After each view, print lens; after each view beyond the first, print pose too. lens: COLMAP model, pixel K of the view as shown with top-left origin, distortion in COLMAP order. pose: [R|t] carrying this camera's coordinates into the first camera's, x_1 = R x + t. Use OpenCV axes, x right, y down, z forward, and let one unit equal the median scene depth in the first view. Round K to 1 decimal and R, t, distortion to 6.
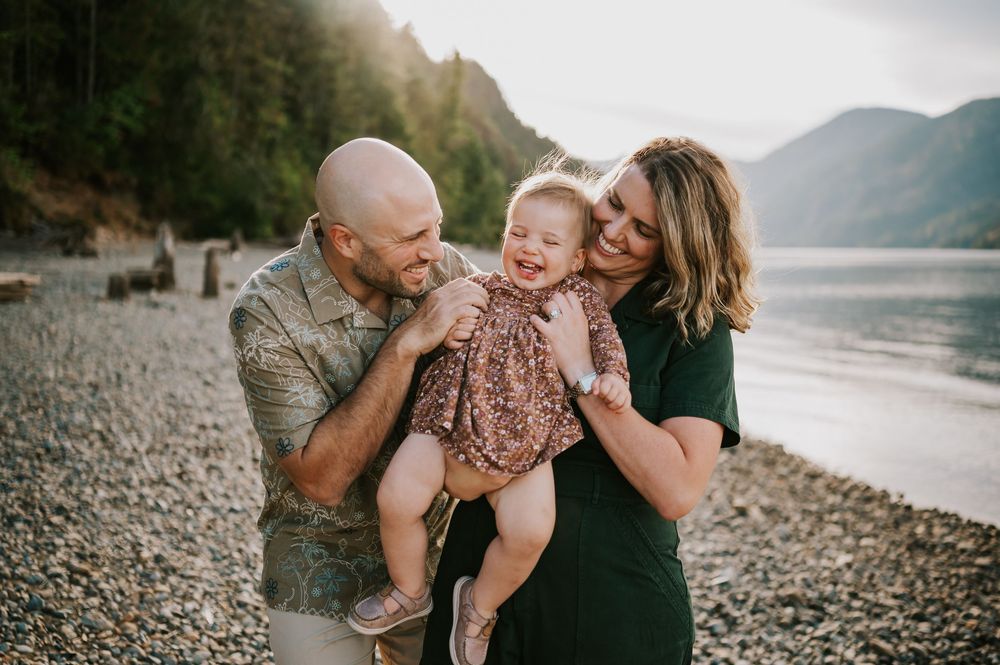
lens RADIAL K [[957.2, 0, 500.0], [0, 957.2, 331.3], [0, 0, 1]] dist [-0.043830, -0.004968]
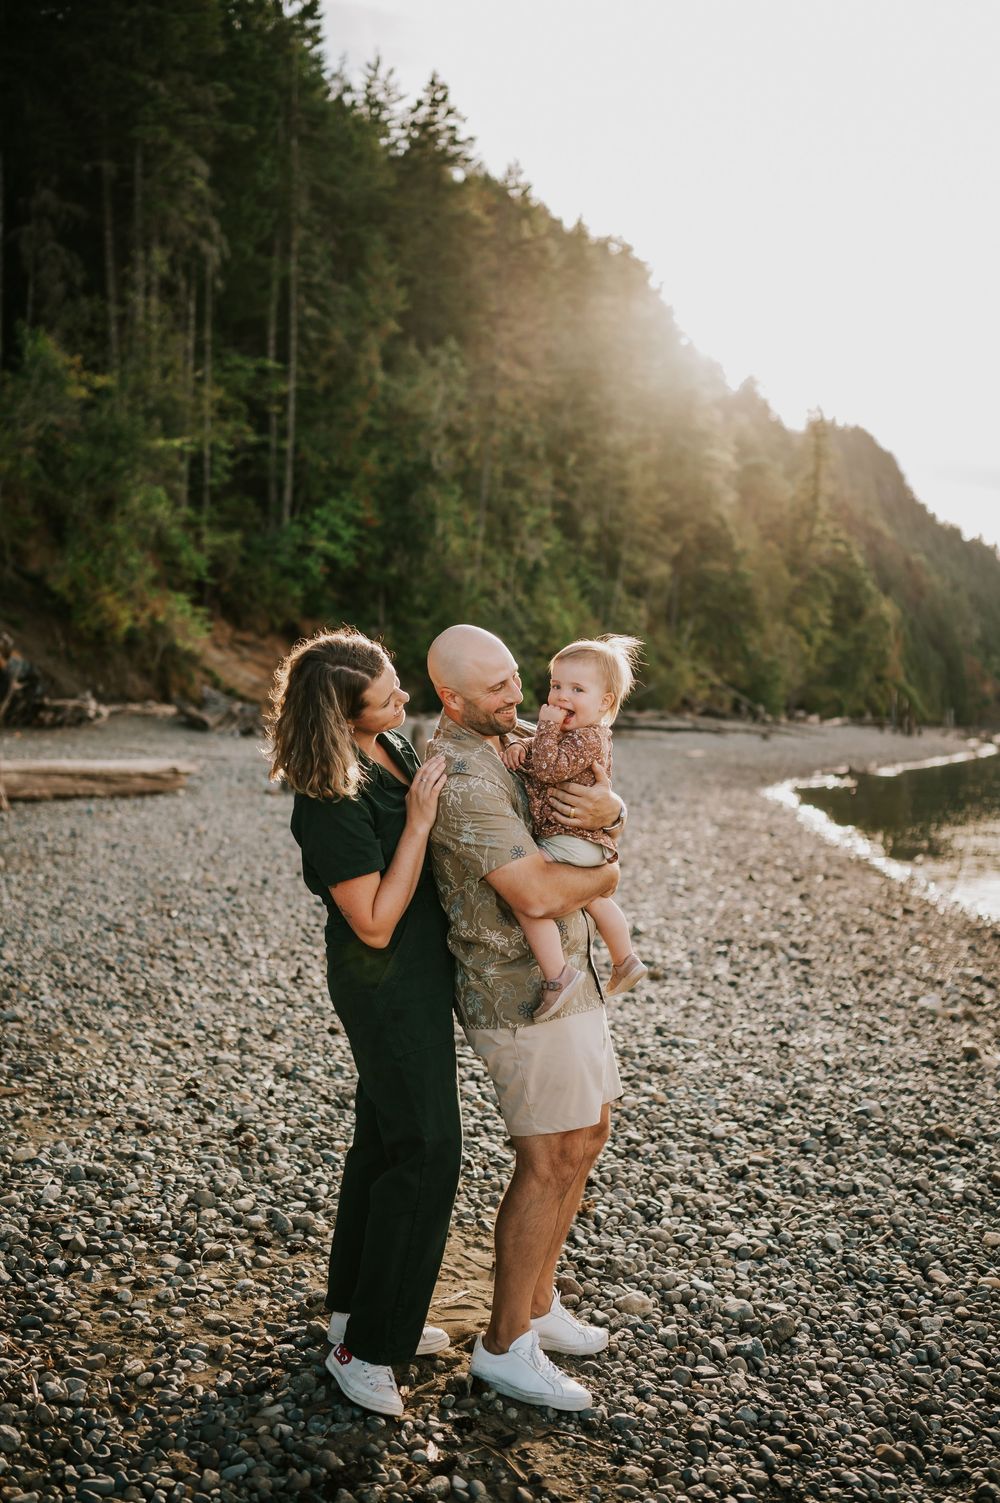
lens RADIAL K [[1479.8, 0, 491.6], [0, 1479.8, 740.1], [0, 0, 1]] dist [-0.041989, -0.006286]
pose [[0.962672, -0.008616, -0.270534, 0.082357], [-0.011536, 0.997279, -0.072813, 0.009781], [0.270426, 0.073216, 0.959953, -0.112481]]
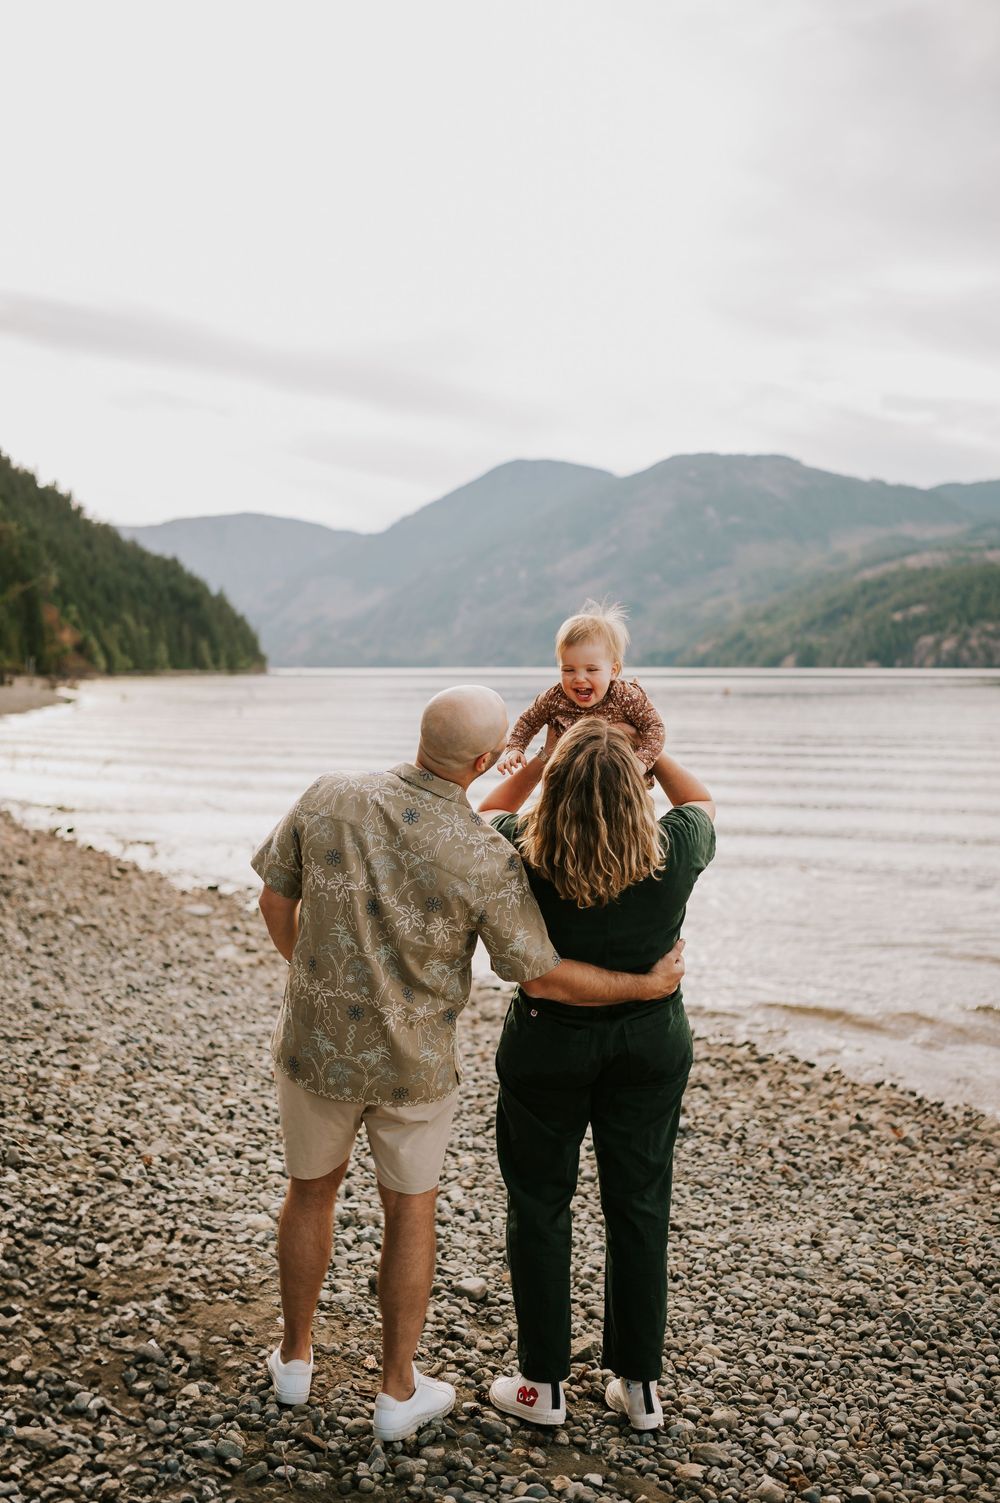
lens RADIAL K [[1487.7, 0, 496.8], [0, 1487.7, 750.6], [0, 0, 1]] dist [-0.038159, -0.008653]
pose [[0.943239, -0.019608, 0.331534, -0.015700], [0.029260, 0.999280, -0.024145, -0.002893], [-0.330822, 0.032475, 0.943134, -0.170399]]
